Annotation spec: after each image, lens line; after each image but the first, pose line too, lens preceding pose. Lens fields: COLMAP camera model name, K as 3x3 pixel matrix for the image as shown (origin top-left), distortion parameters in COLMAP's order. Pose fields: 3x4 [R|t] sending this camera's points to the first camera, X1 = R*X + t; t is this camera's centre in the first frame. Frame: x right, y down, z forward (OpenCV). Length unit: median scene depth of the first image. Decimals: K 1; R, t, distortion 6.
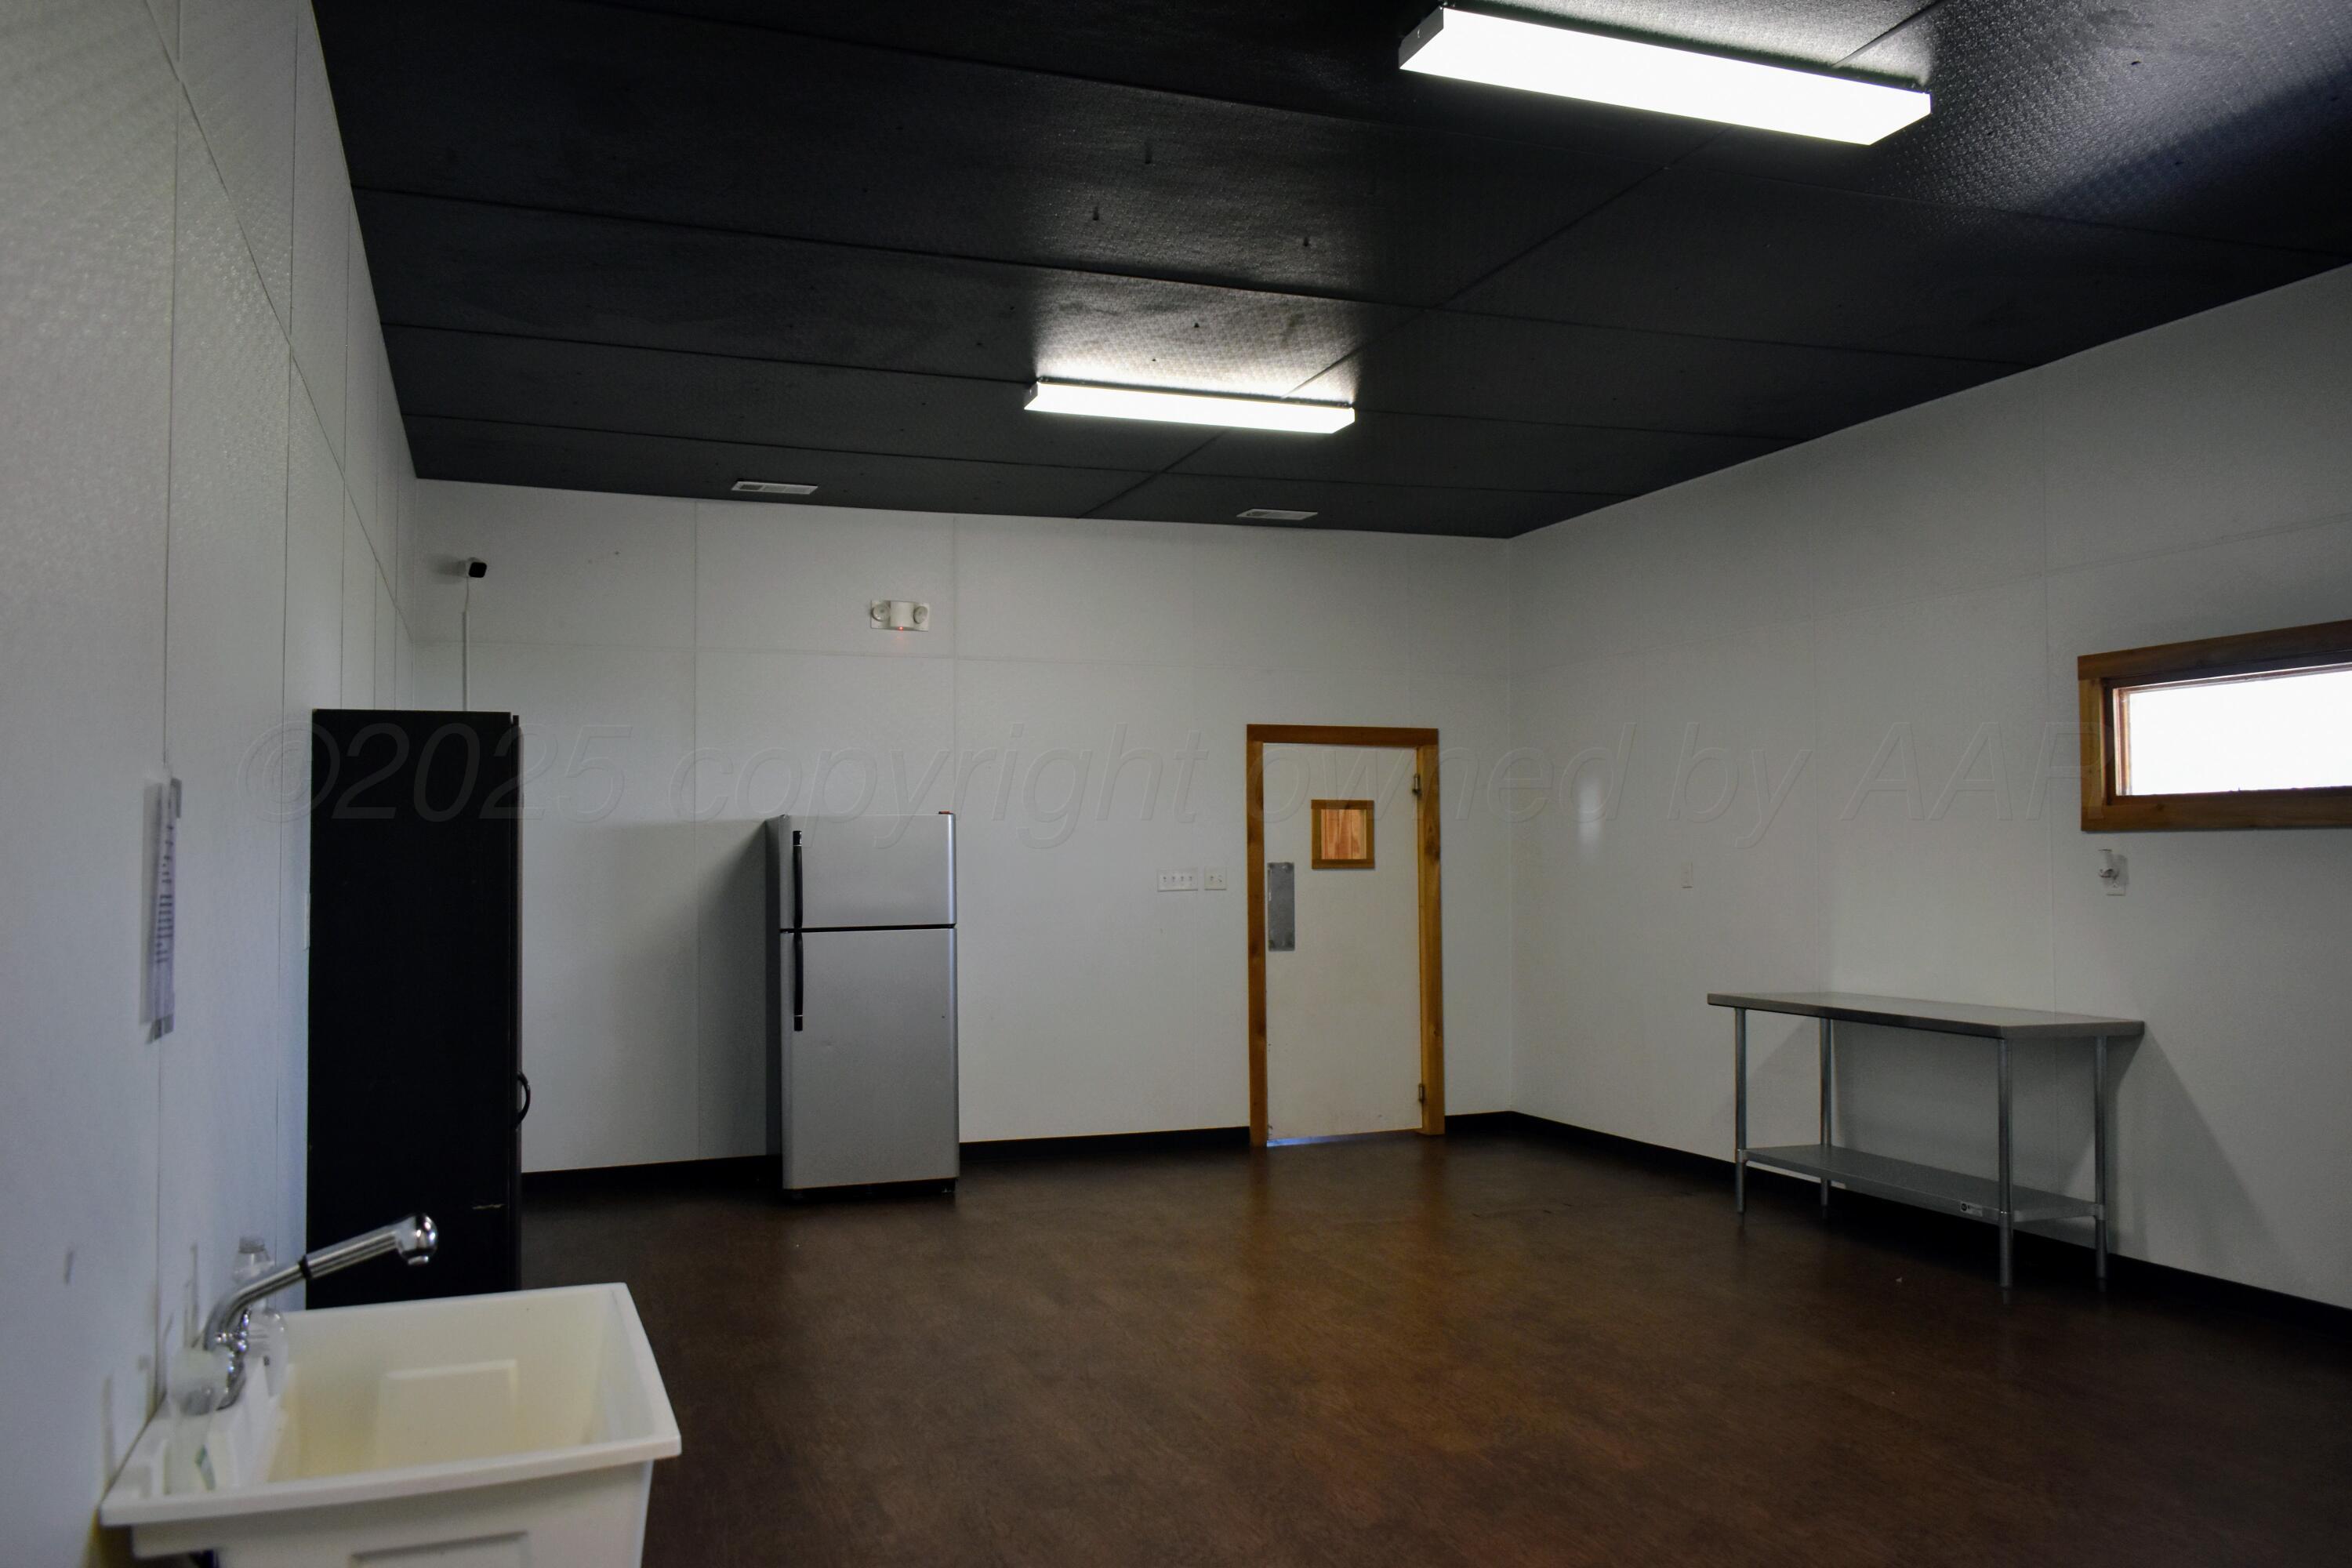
lens RADIAL K [[1847.8, 0, 1176.0], [0, 1847.8, 784.0], [0, 0, 1]] dist [-0.008164, 0.014227]
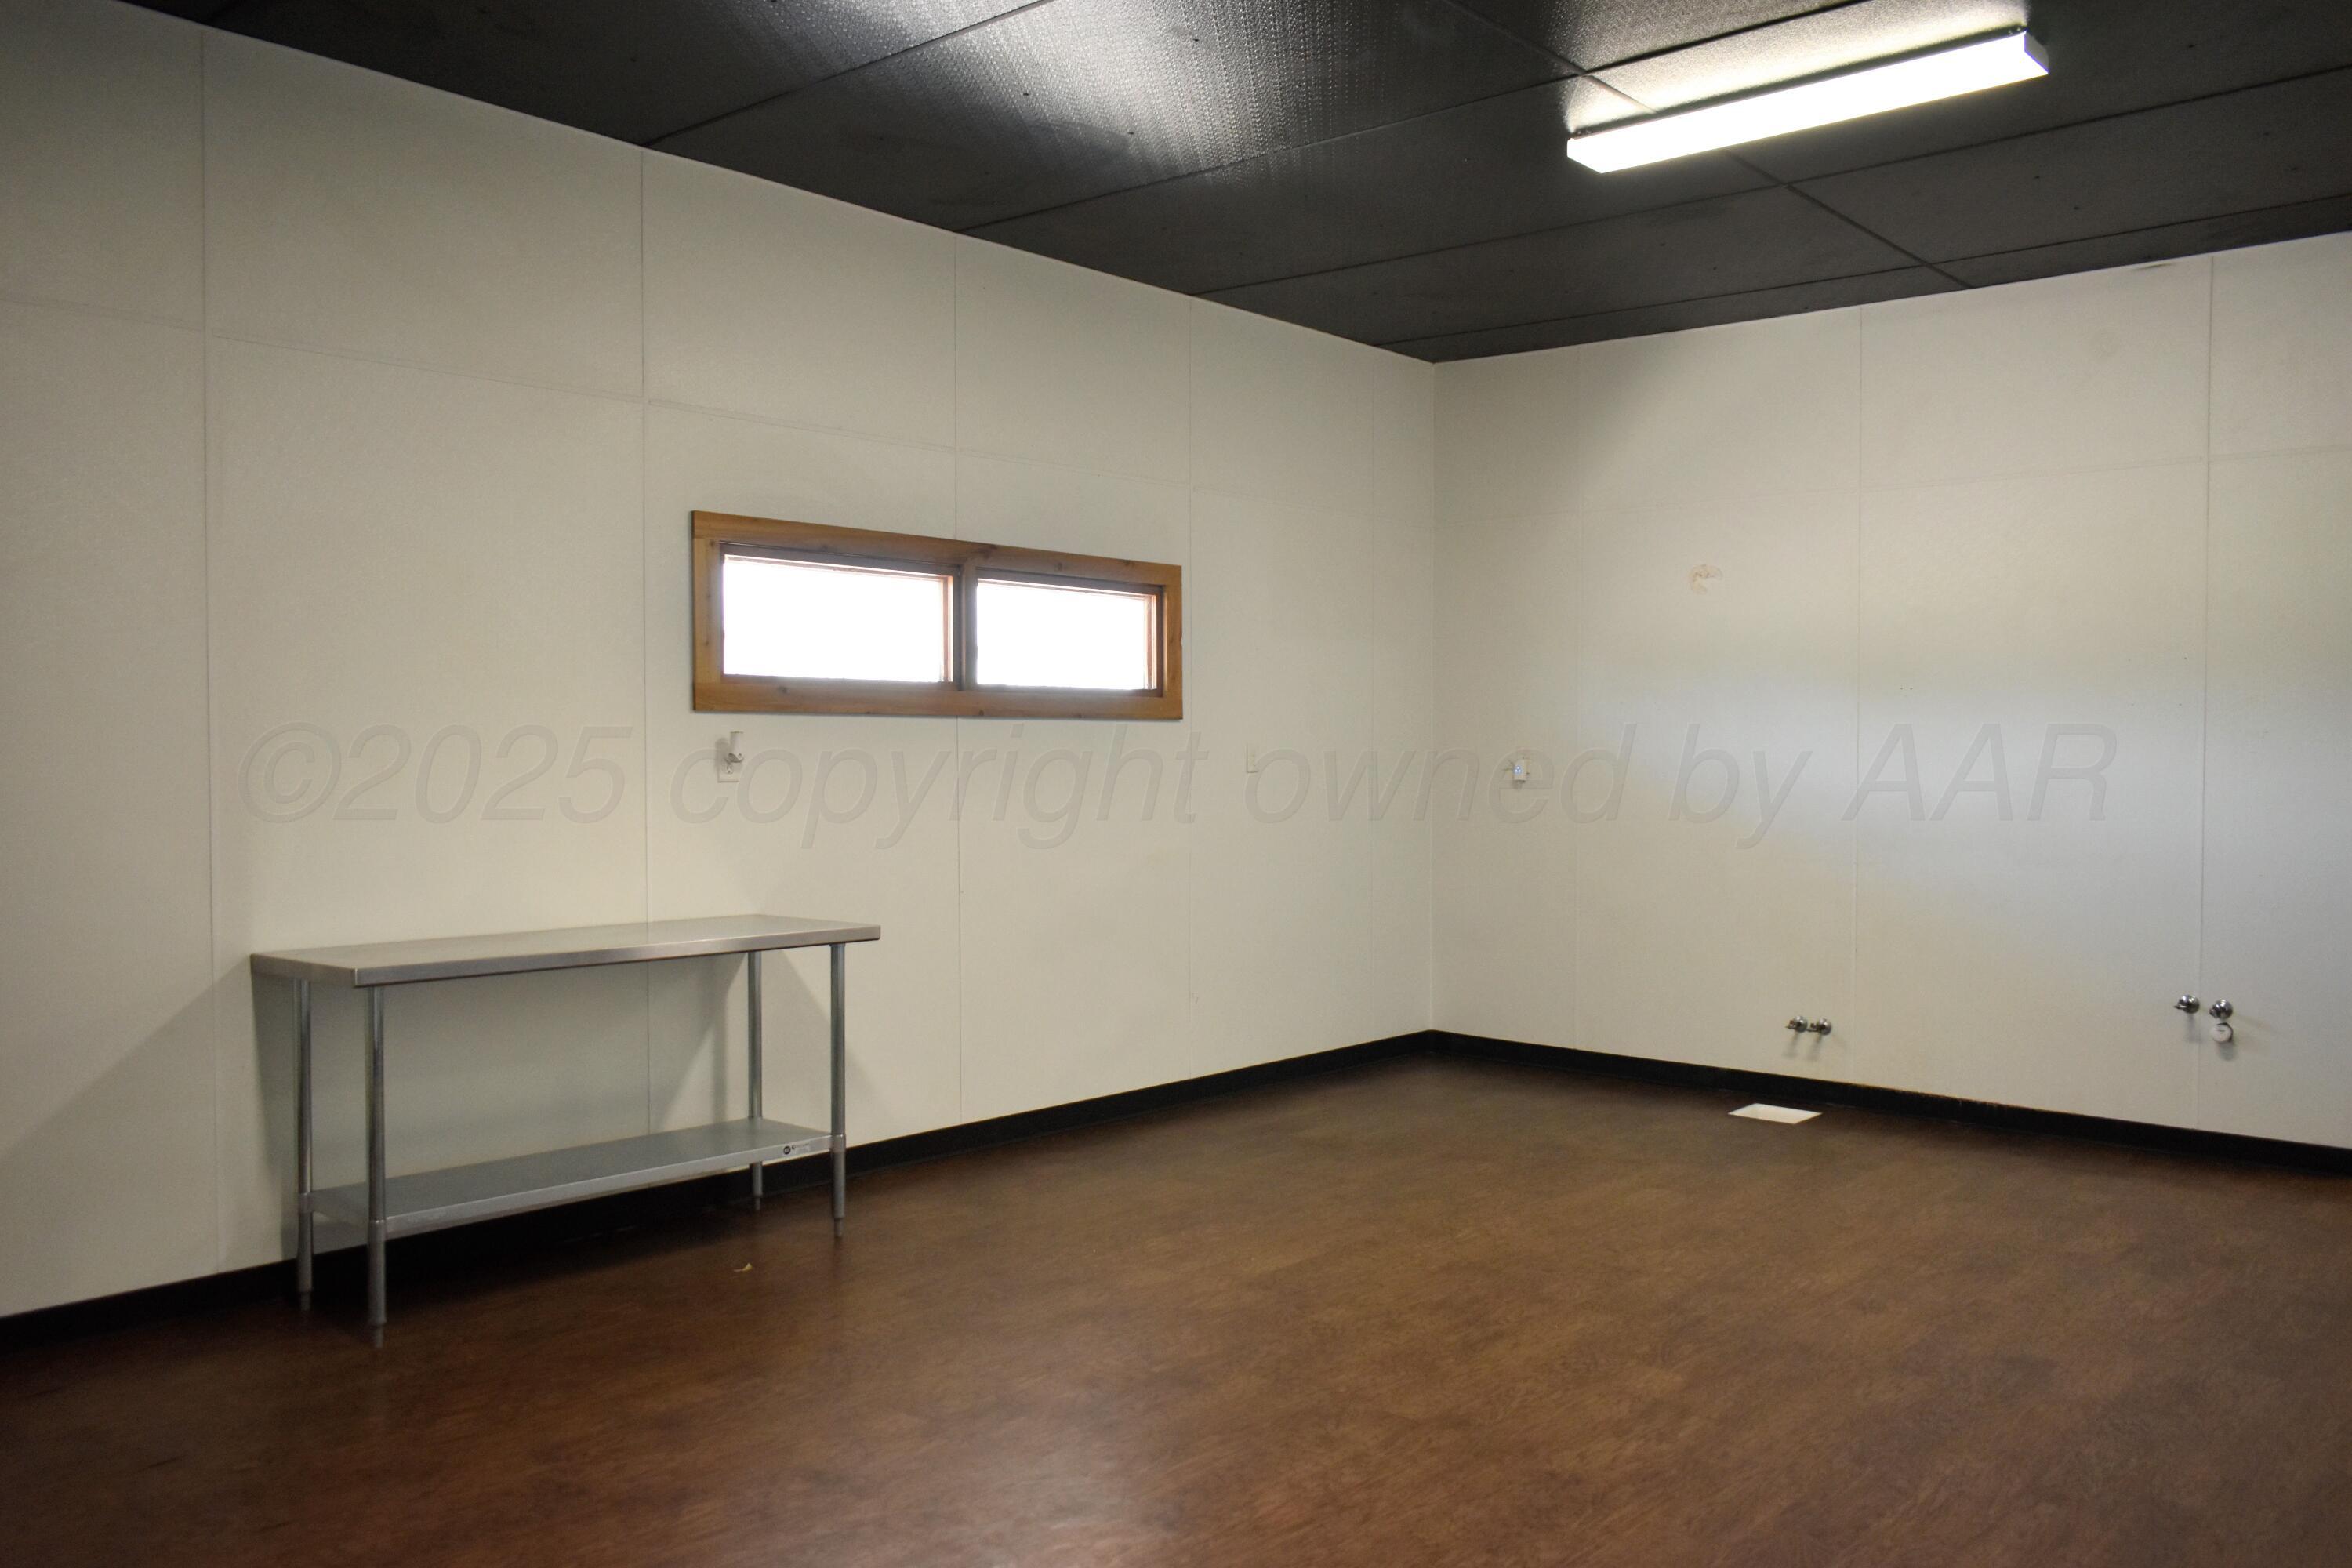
lens RADIAL K [[1847.8, 0, 1176.0], [0, 1847.8, 784.0], [0, 0, 1]] dist [-0.008164, 0.014227]
pose [[-0.477526, -0.011973, 0.878536, -0.402033], [-0.035895, 0.999338, -0.005891, 0.059180], [-0.877884, -0.034348, -0.477640, 1.252601]]
